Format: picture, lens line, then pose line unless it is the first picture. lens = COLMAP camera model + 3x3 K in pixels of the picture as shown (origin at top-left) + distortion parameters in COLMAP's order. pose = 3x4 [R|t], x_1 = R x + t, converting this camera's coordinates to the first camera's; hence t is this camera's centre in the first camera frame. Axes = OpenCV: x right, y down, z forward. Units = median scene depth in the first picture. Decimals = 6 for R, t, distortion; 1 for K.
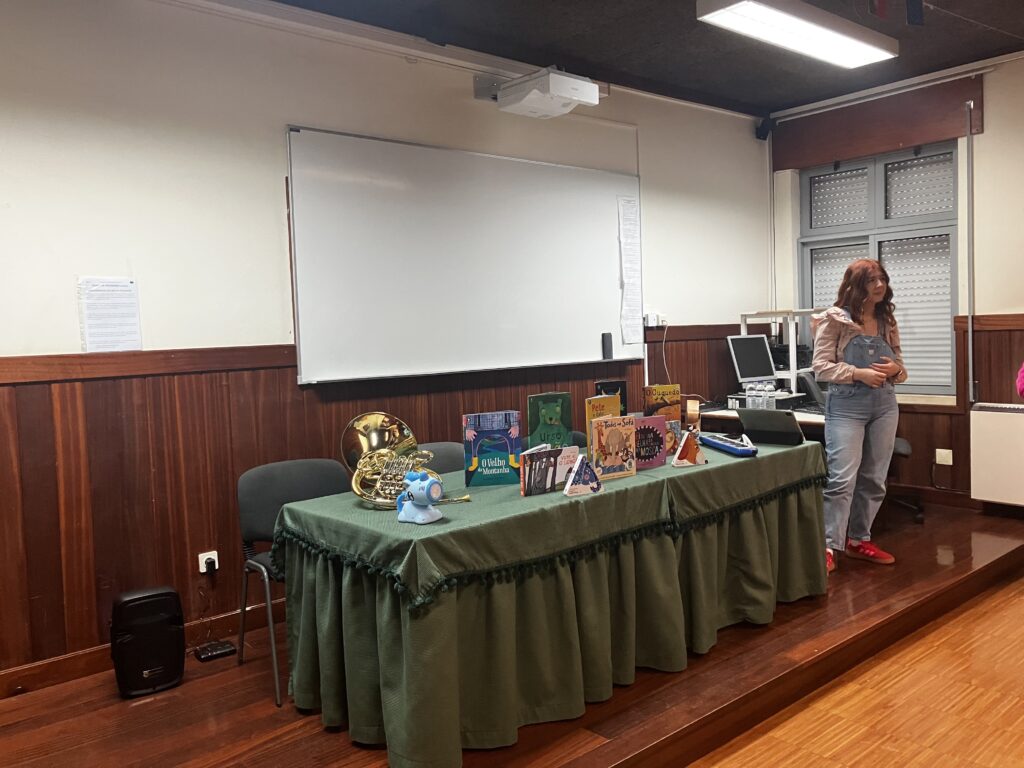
lens RADIAL K [[809.1, 0, 495.7], [0, 809.1, 386.1], [0, 0, 1]] dist [0.052607, 0.004861]
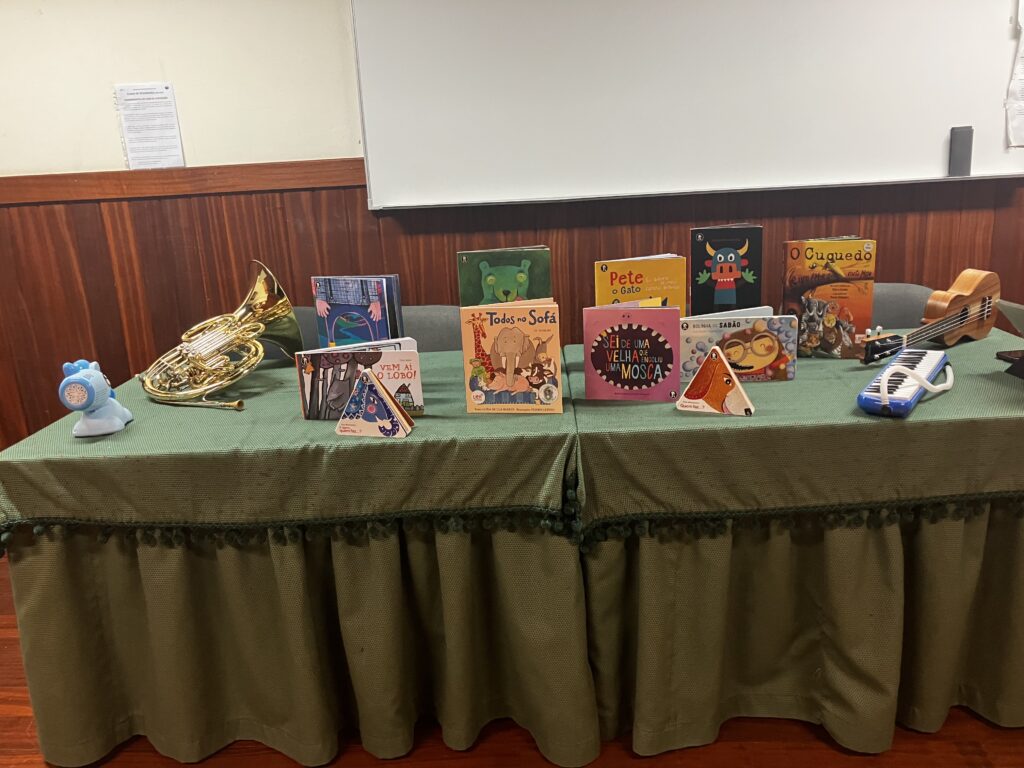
lens RADIAL K [[827.7, 0, 504.1], [0, 827.7, 377.3], [0, 0, 1]] dist [0.049931, -0.051687]
pose [[0.738131, 0.173369, -0.652001, 0.478358], [-0.020663, 0.971774, 0.235006, -0.042553], [0.674341, -0.159993, 0.720879, 0.546397]]
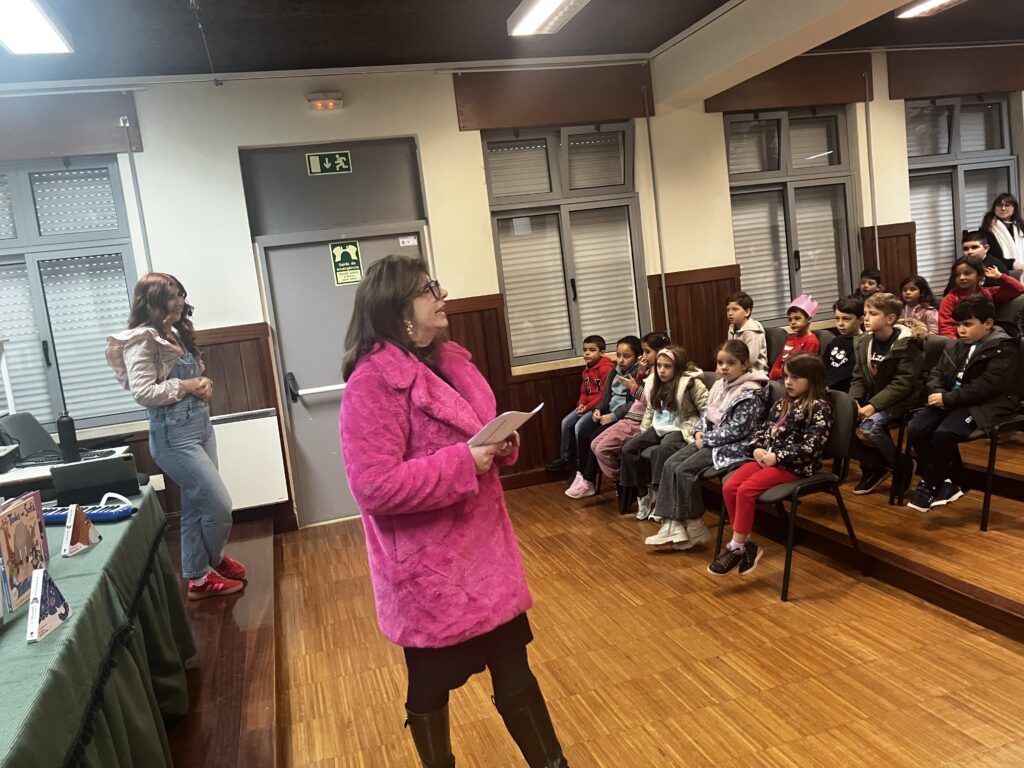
lens RADIAL K [[827.7, 0, 504.1], [0, 827.7, 377.3], [0, 0, 1]] dist [0.049931, -0.051687]
pose [[0.398213, -0.118831, 0.909563, -0.261875], [0.176829, 0.982919, 0.050997, -0.022291], [-0.900088, 0.140530, 0.412424, 0.349219]]
